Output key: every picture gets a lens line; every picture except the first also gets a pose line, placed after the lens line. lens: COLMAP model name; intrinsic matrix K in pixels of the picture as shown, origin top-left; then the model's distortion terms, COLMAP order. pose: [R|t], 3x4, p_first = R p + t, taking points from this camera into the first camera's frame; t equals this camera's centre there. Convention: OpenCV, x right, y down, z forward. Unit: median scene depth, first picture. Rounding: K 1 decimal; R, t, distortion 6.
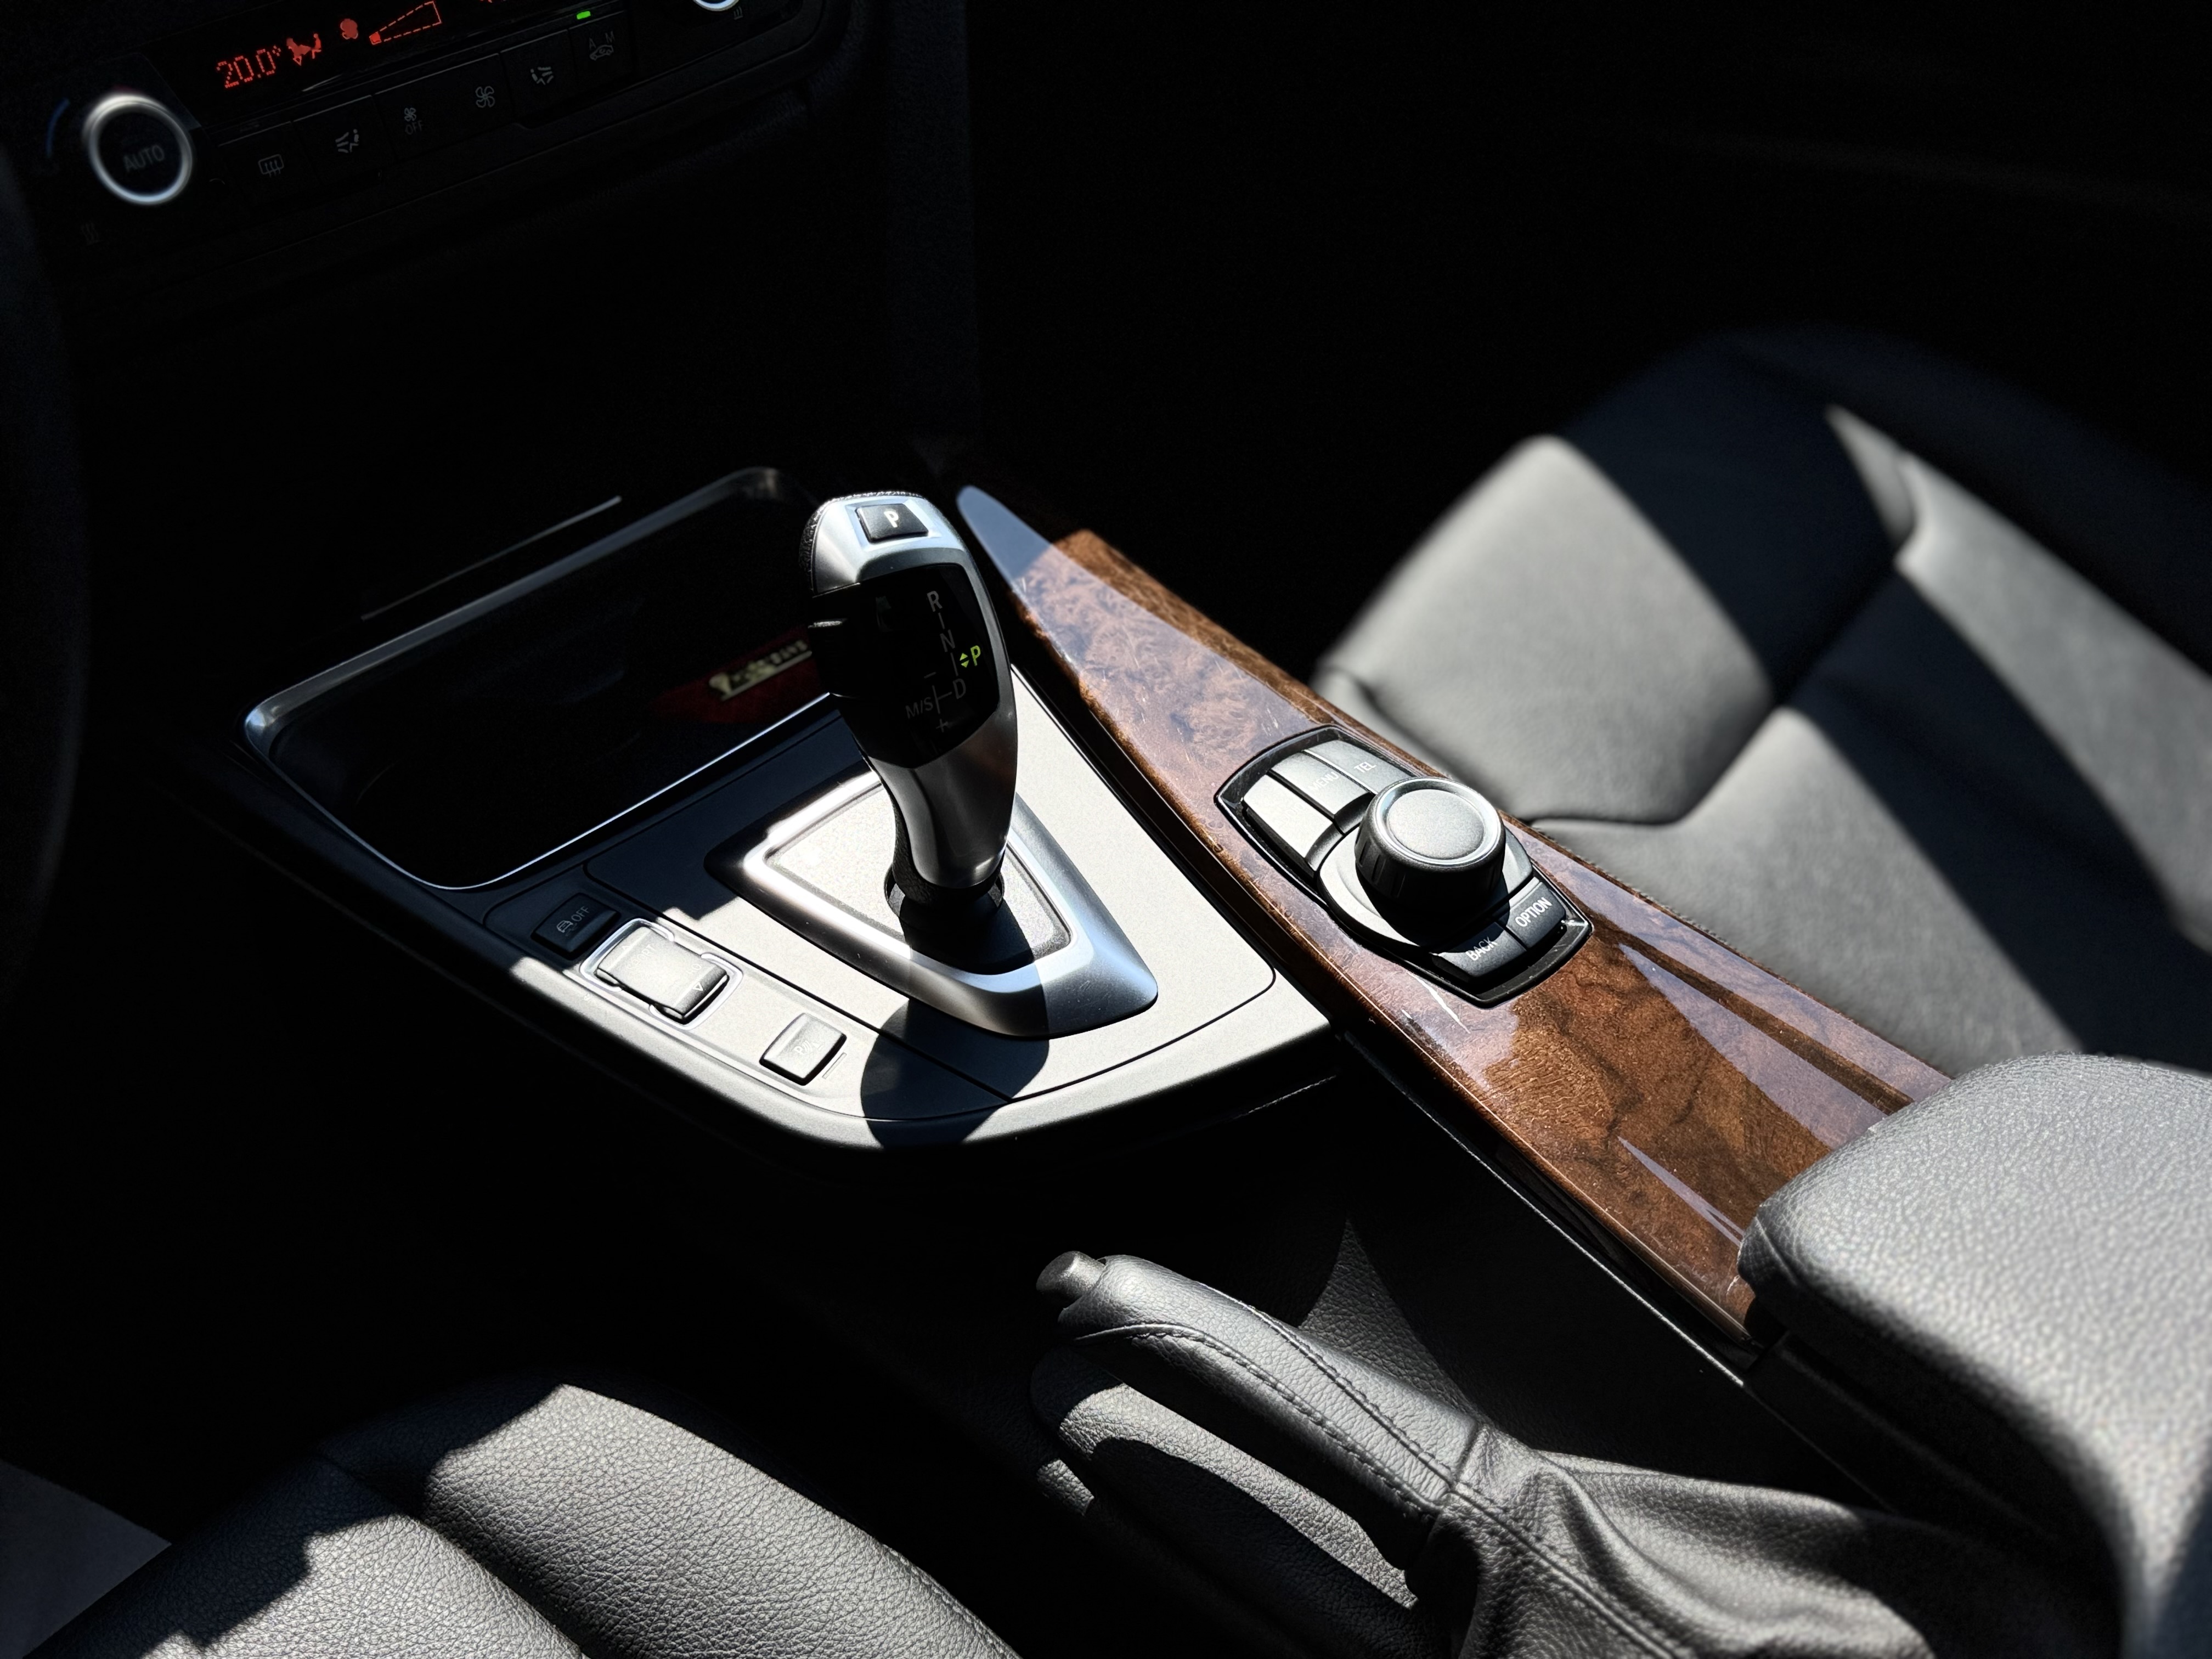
lens RADIAL K [[1932.1, 0, 1106.0], [0, 1932.1, 829.5], [0, 0, 1]] dist [0.107105, -0.188293]
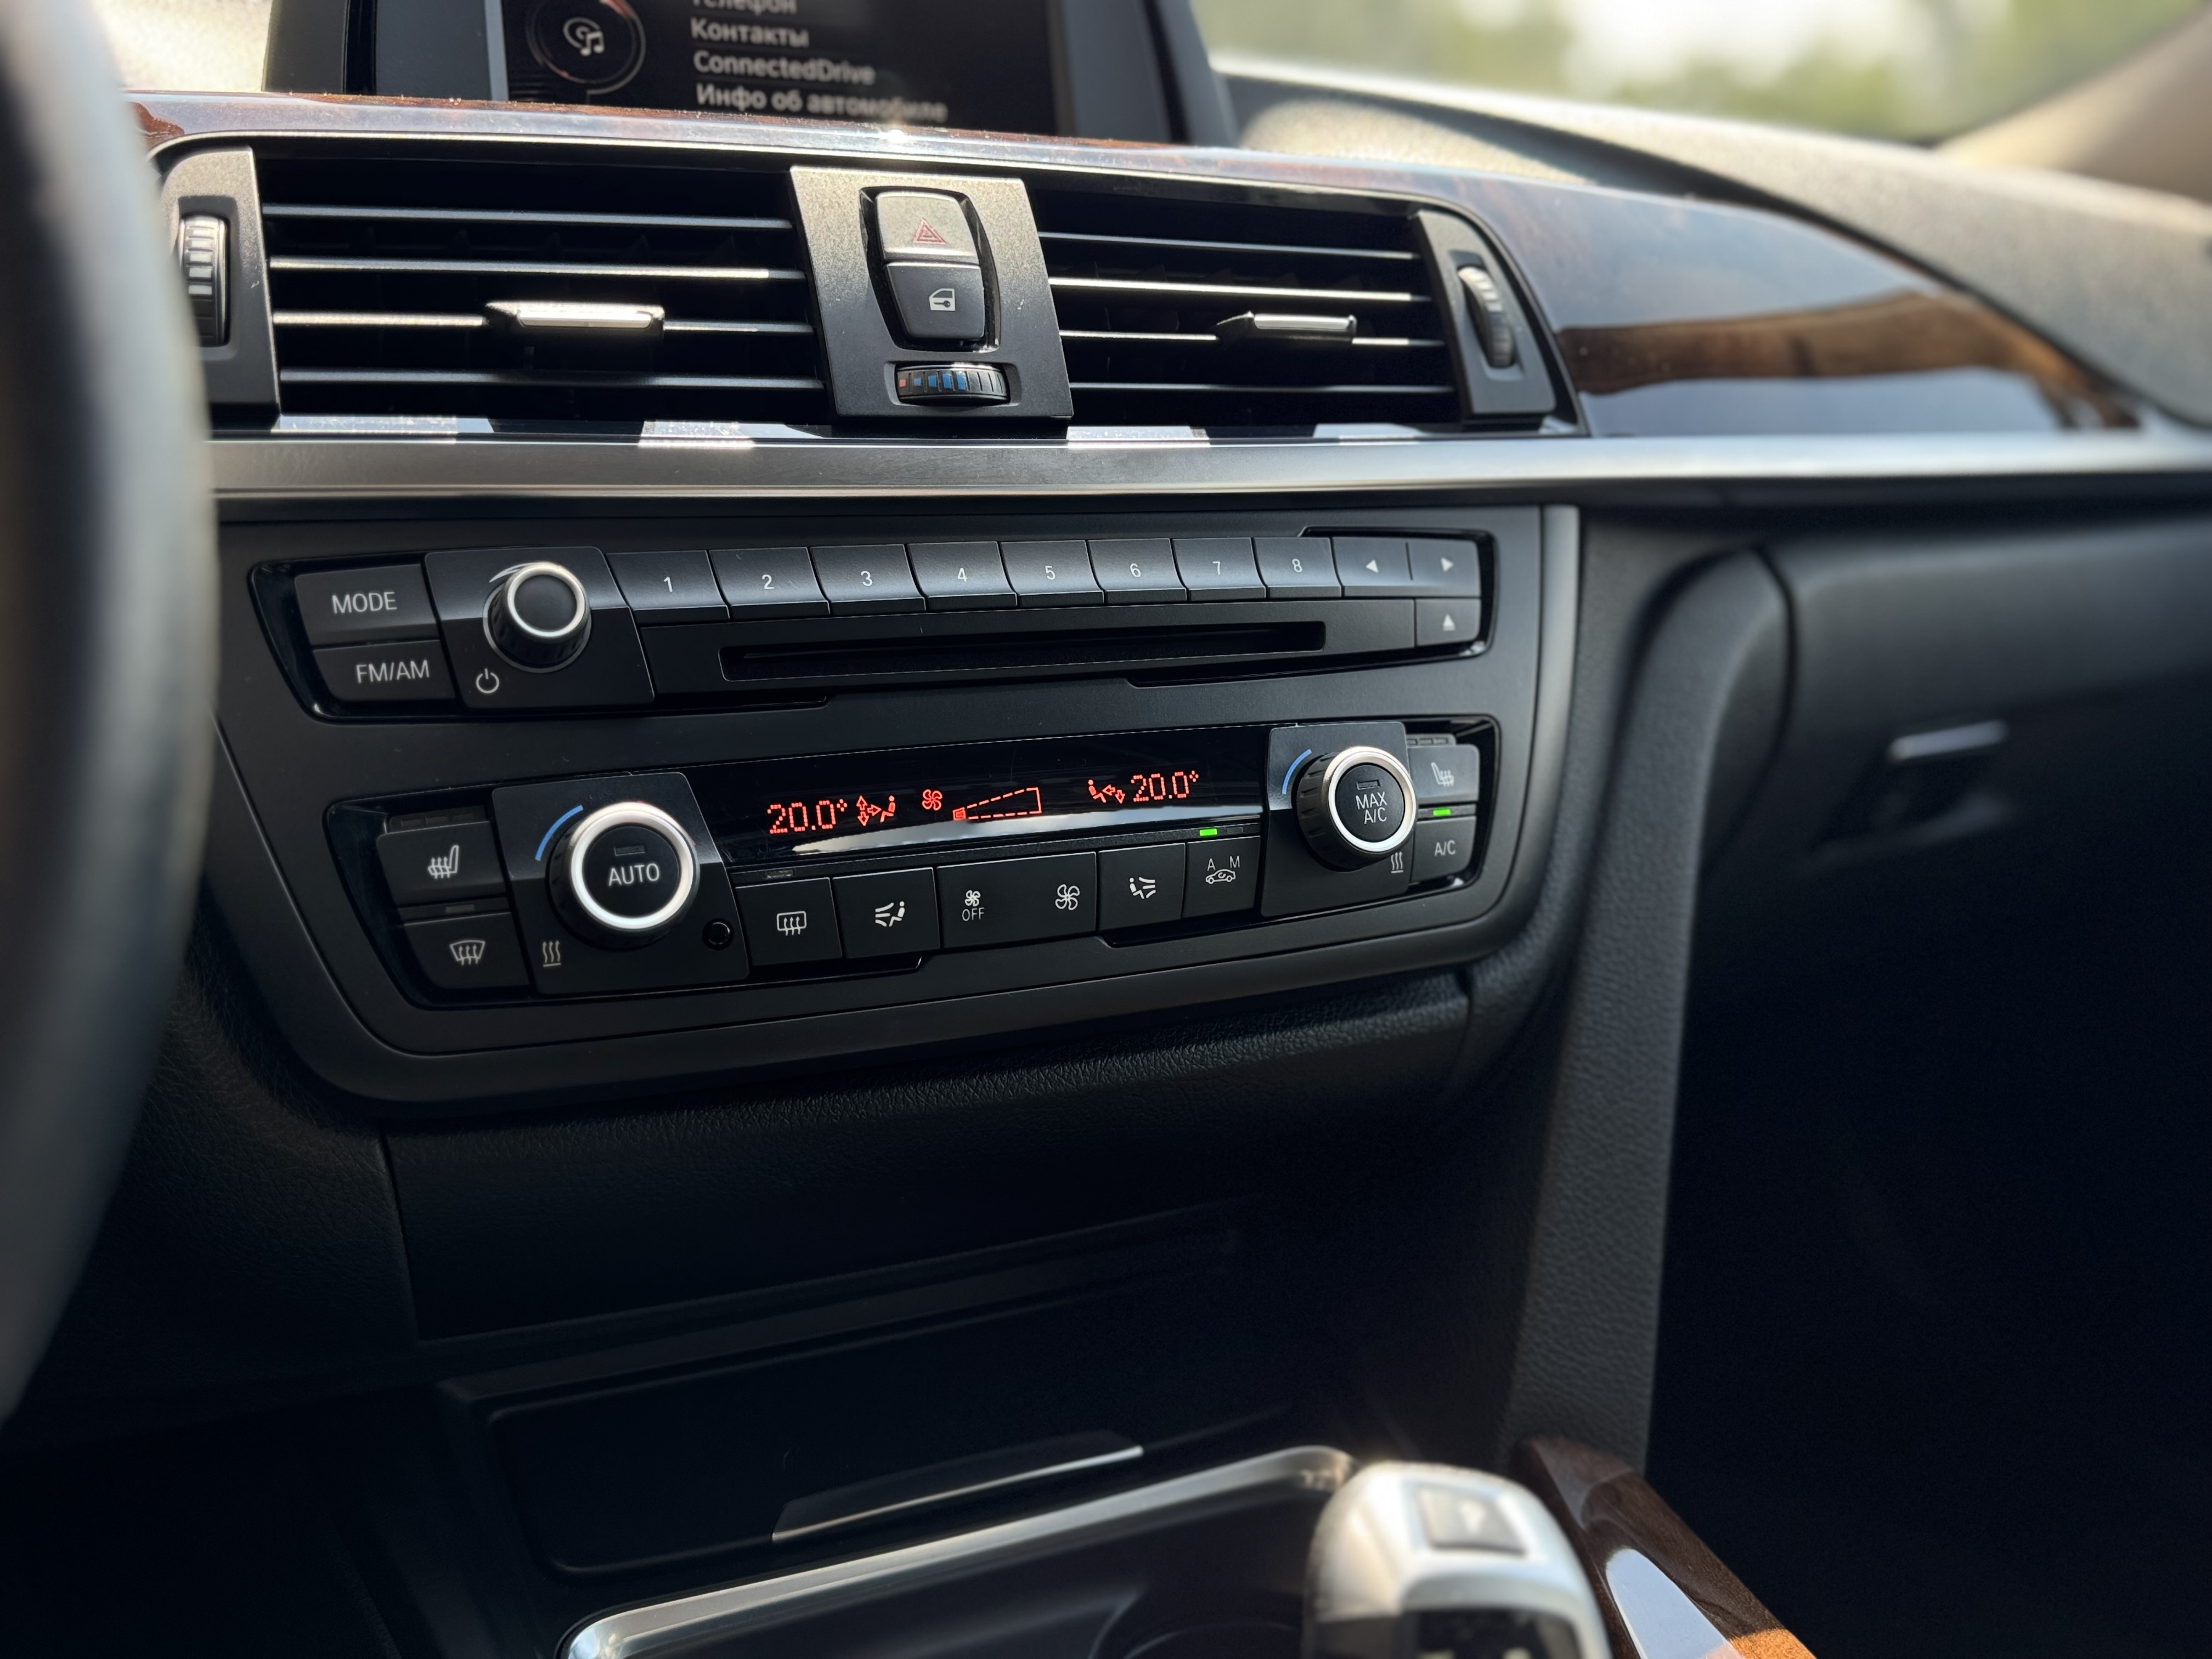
lens RADIAL K [[1958.6, 0, 1106.0], [0, 1958.6, 829.5], [0, 0, 1]] dist [0.164128, -0.397197]
pose [[0.931068, 0.088096, -0.354051, -0.013695], [-0.254069, 0.853001, -0.455893, -0.028245], [0.261843, 0.514421, 0.816584, 0.327030]]
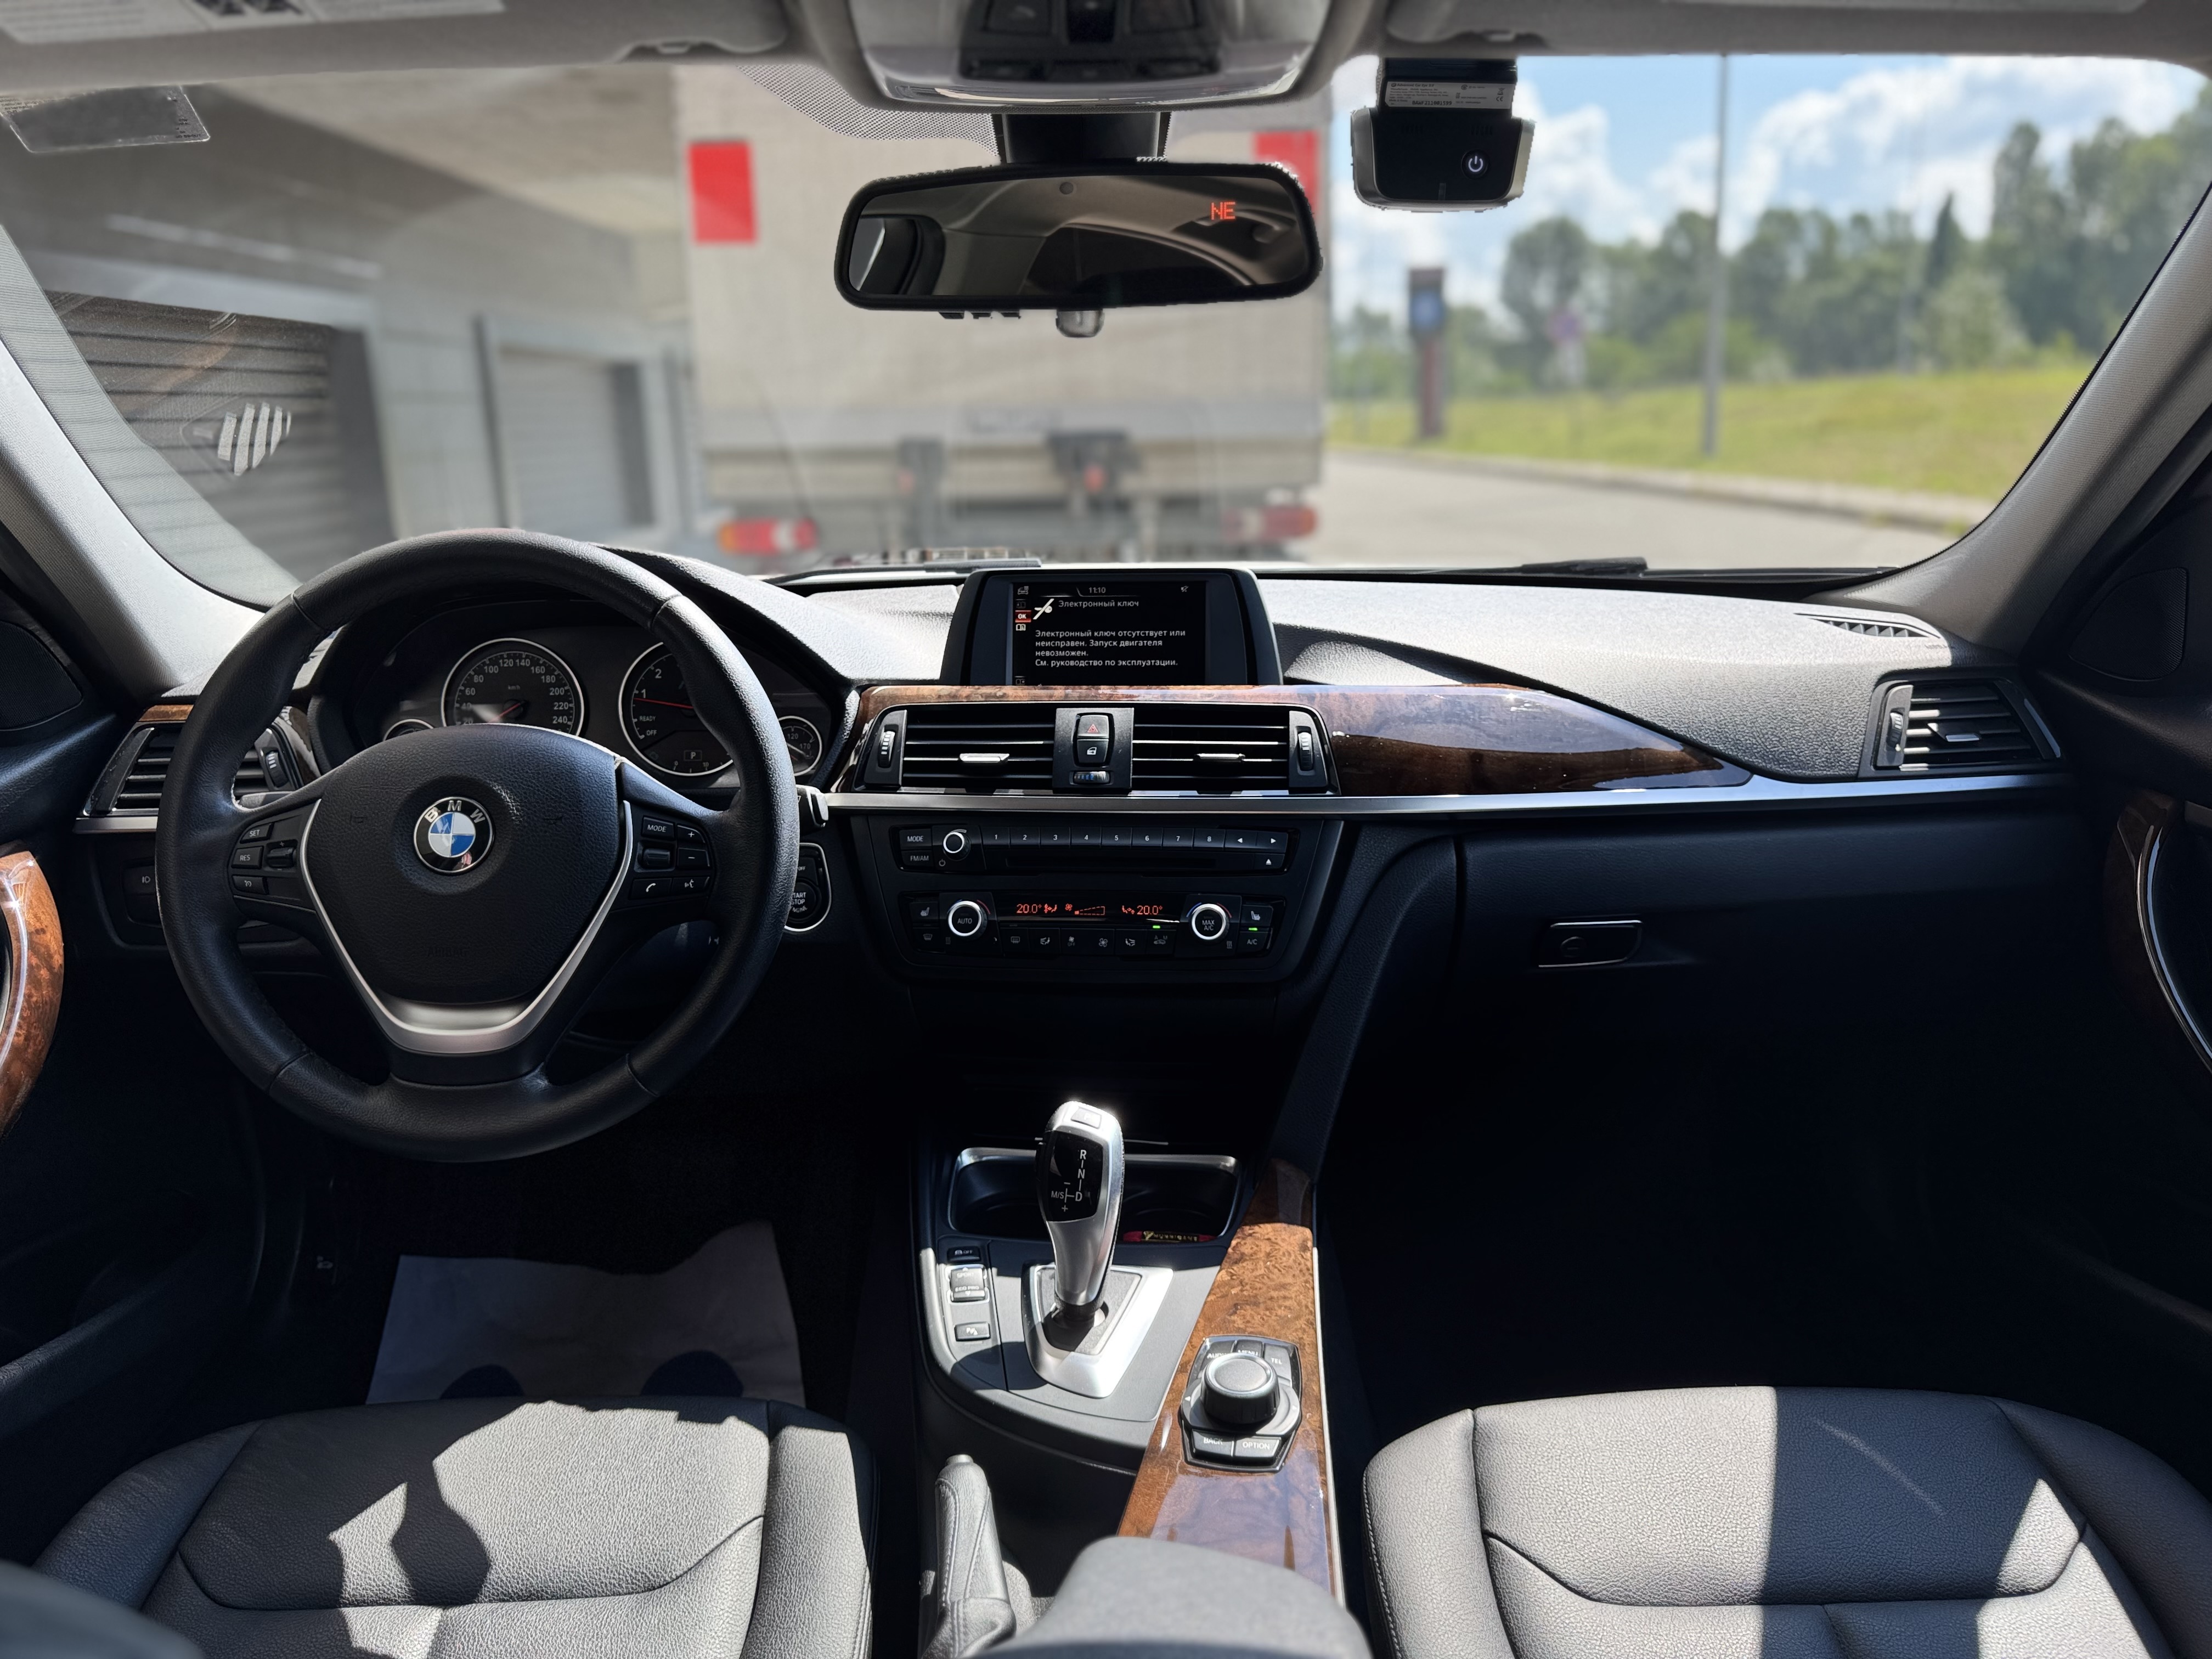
lens RADIAL K [[1465.4, 0, 1106.0], [0, 1465.4, 829.5], [0, 0, 1]] dist [0.030537, -0.001189]
pose [[0.624167, 0.149430, -0.766868, 1.165004], [-0.522857, 0.809236, -0.267876, 0.021053], [0.580548, 0.568162, 0.583229, -0.210265]]
